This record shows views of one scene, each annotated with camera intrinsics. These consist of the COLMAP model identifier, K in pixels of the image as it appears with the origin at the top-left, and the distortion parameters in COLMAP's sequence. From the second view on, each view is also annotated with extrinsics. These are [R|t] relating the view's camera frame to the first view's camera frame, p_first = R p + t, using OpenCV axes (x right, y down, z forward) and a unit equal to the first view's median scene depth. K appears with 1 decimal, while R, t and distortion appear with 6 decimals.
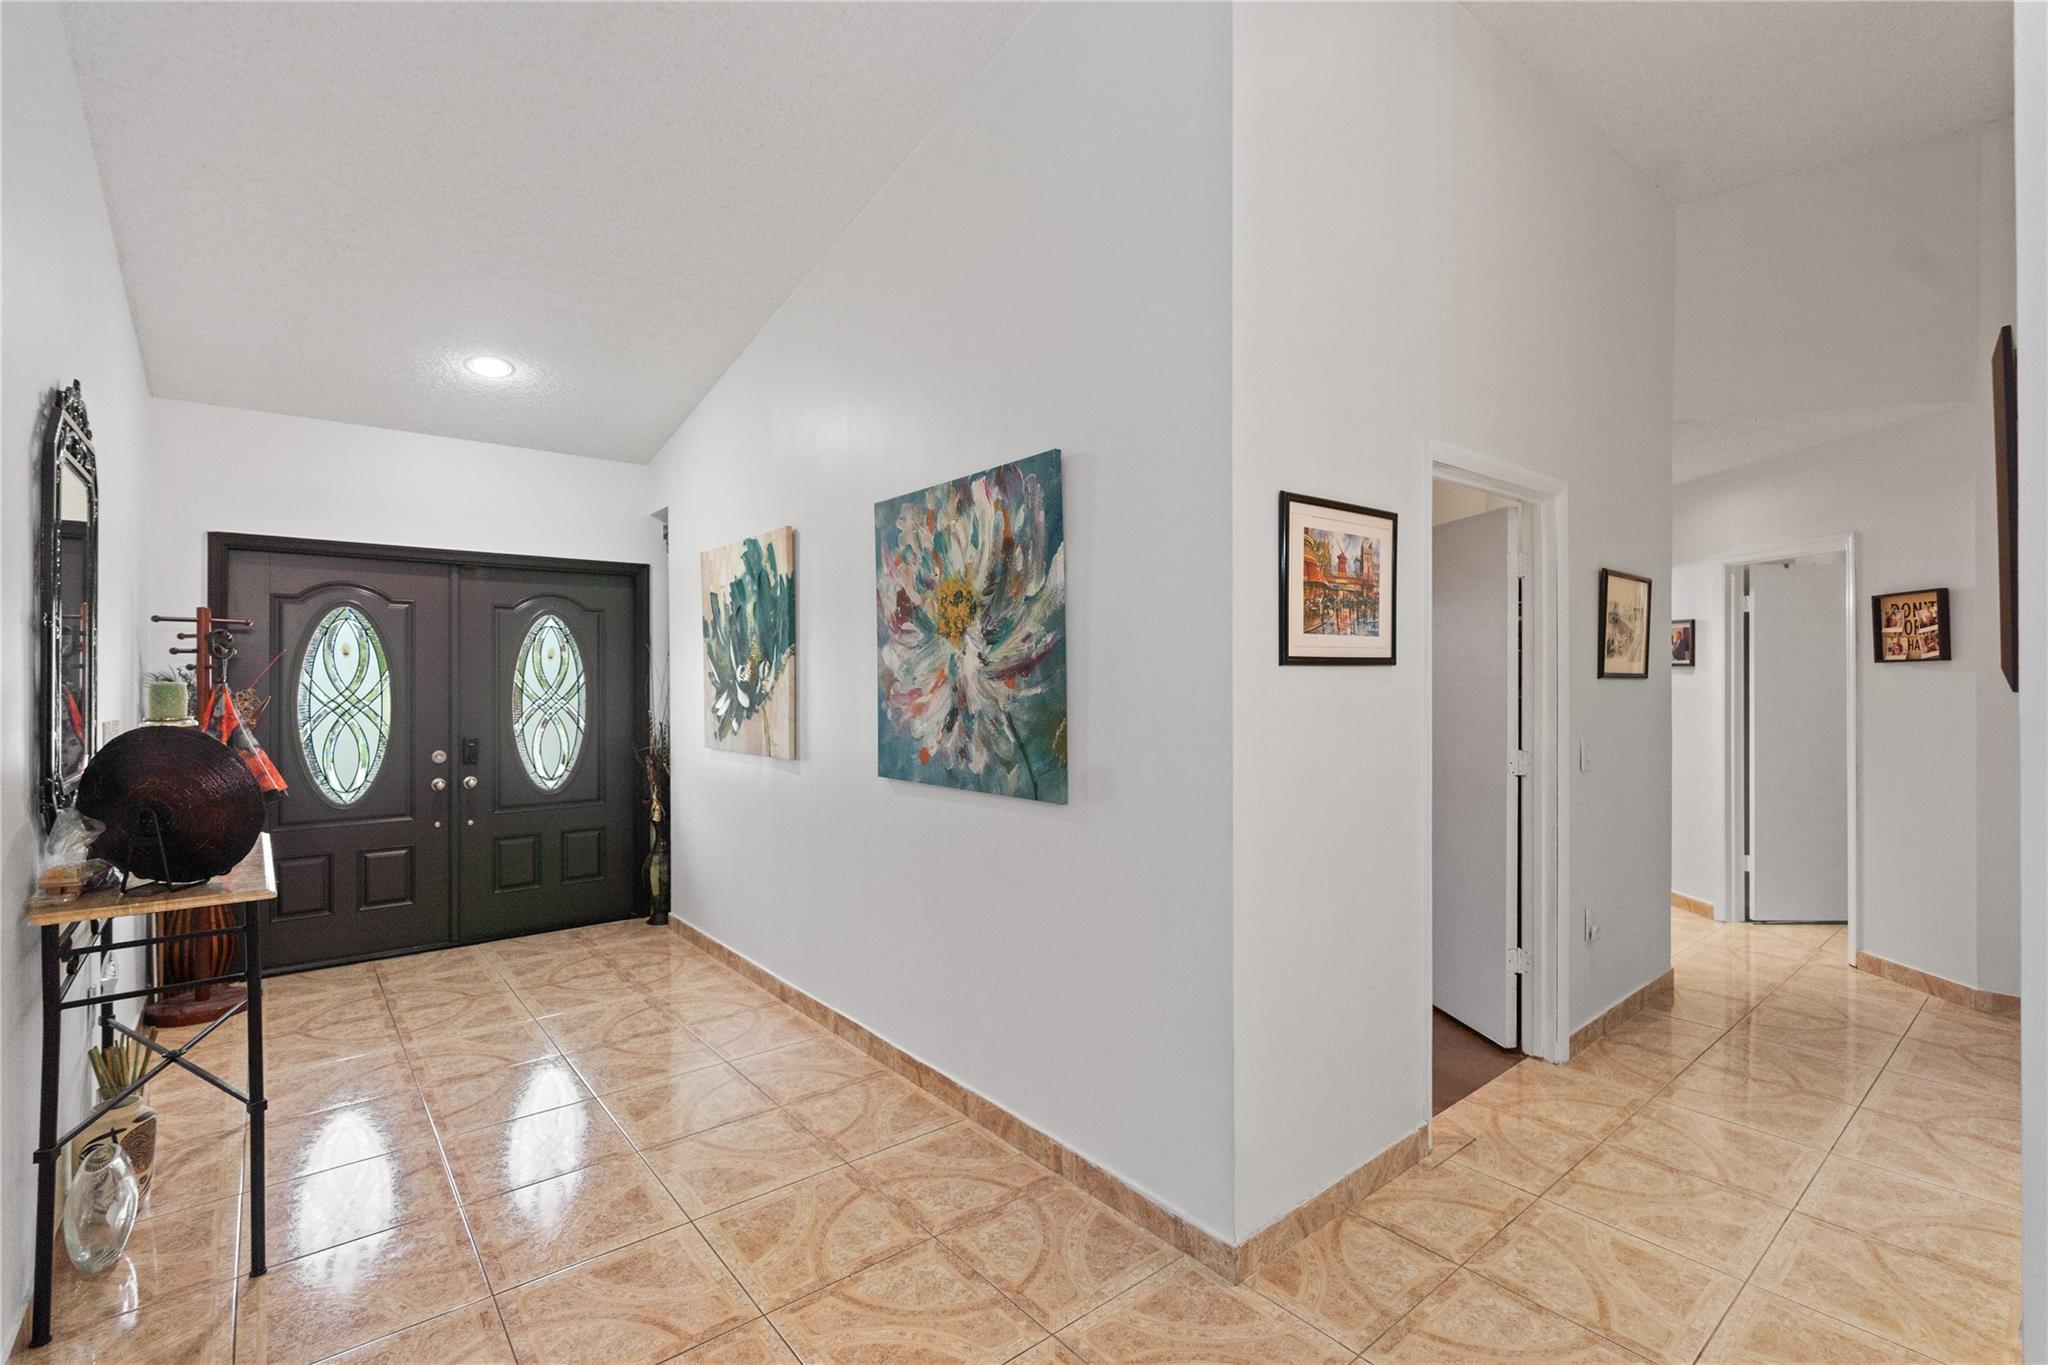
lens RADIAL K [[915.8, 0, 1027.0], [0, 915.8, 670.7], [0, 0, 1]] dist [-0.002234, 0.000178]
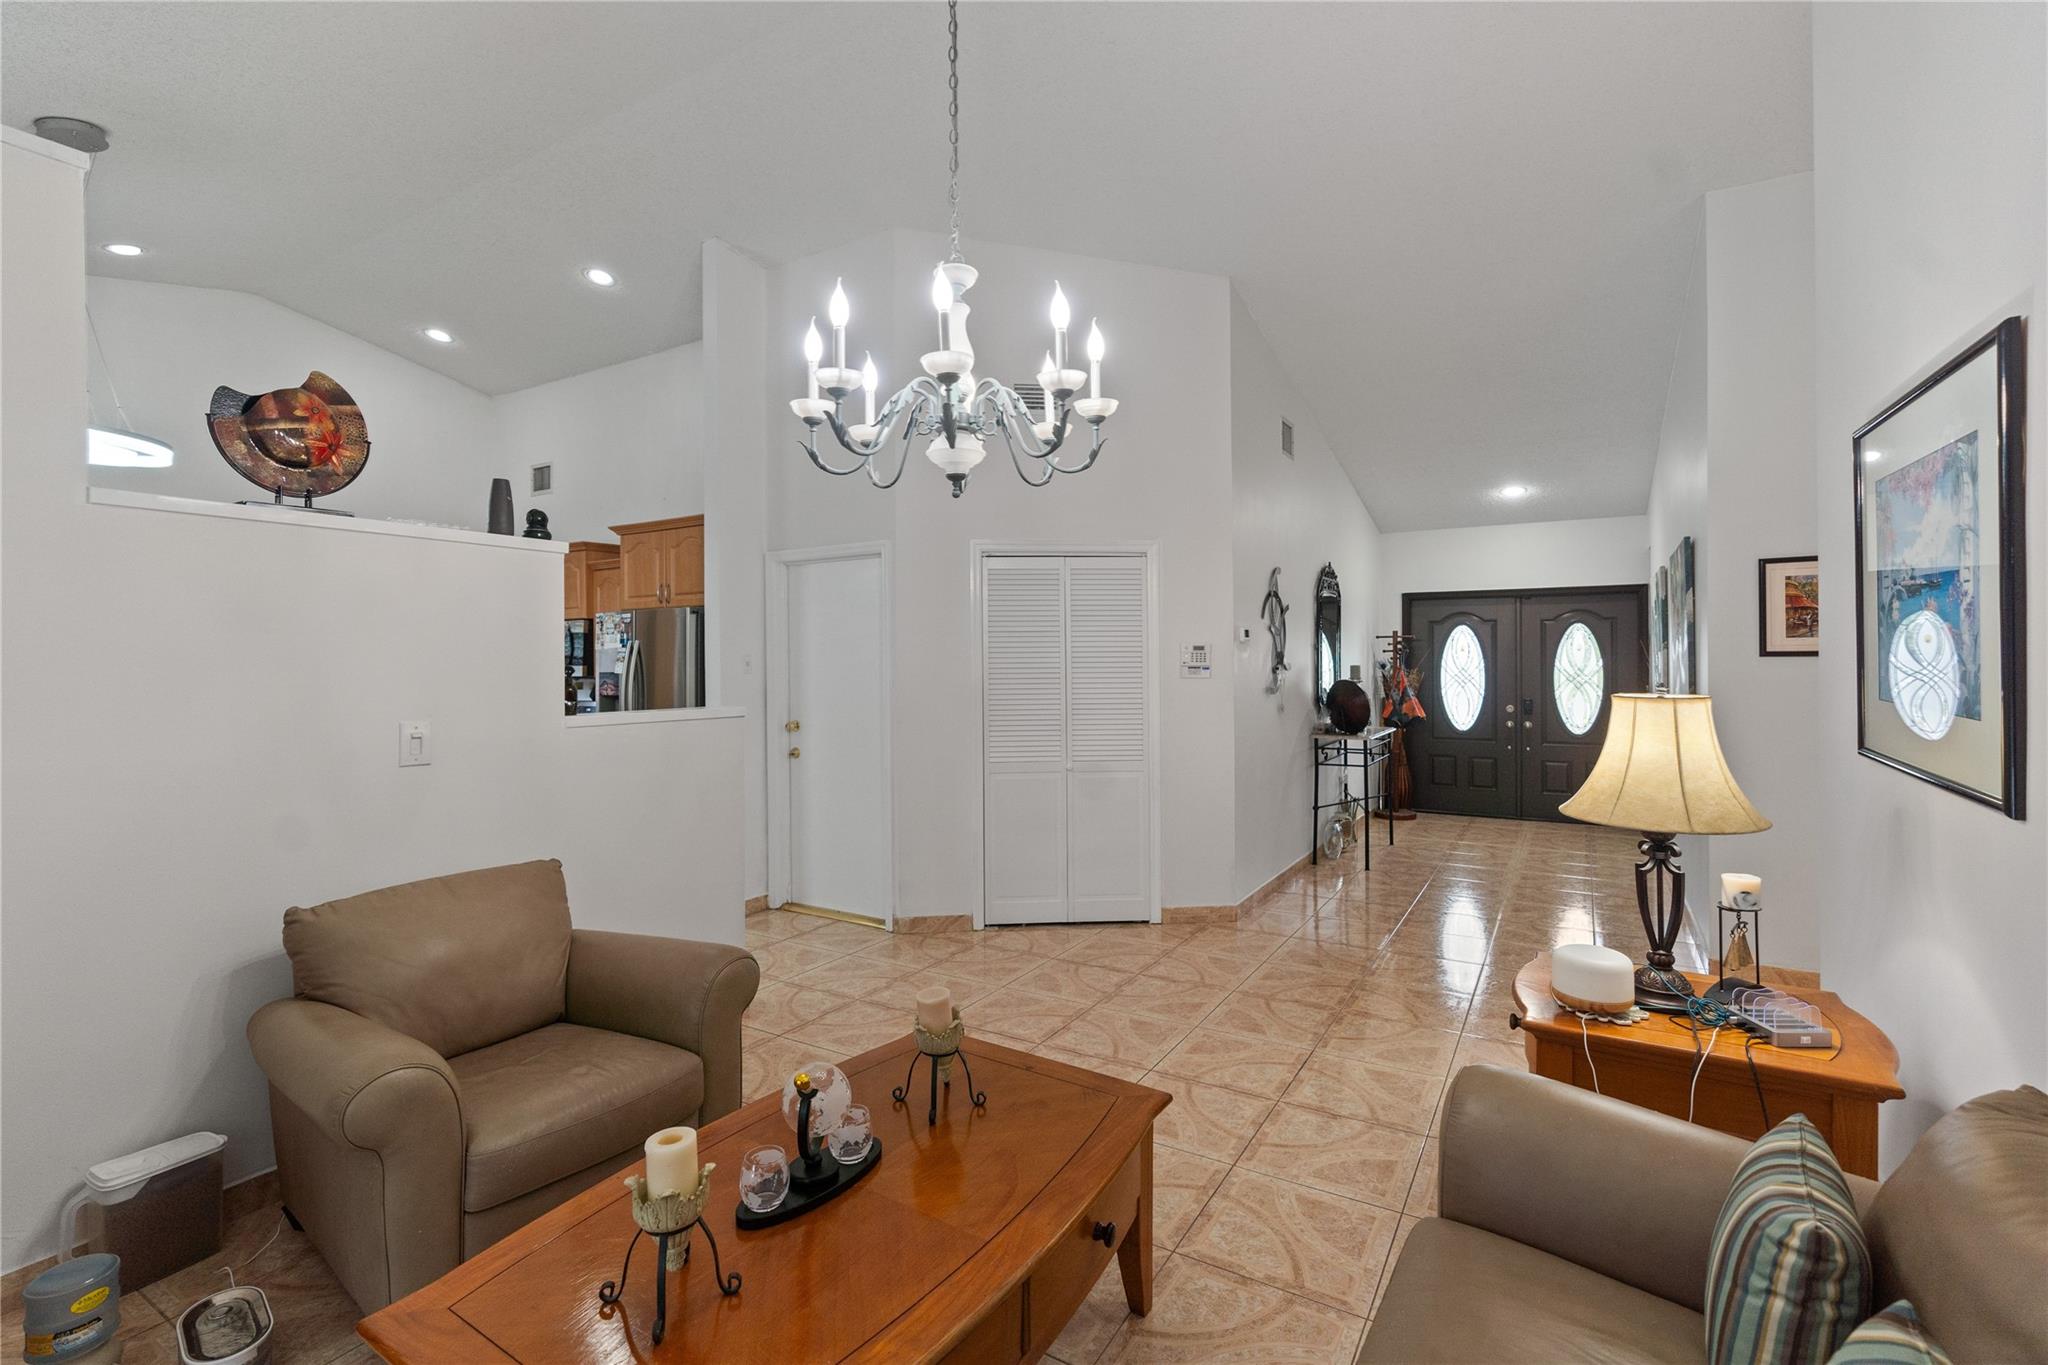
lens RADIAL K [[915.8, 0, 1027.0], [0, 915.8, 670.7], [0, 0, 1]] dist [-0.002234, 0.000178]
pose [[0.329562, 0.008037, -0.944100, 0.796766], [0.007351, 0.999912, 0.011078, -0.004524], [0.944105, -0.010591, 0.329473, -0.500738]]
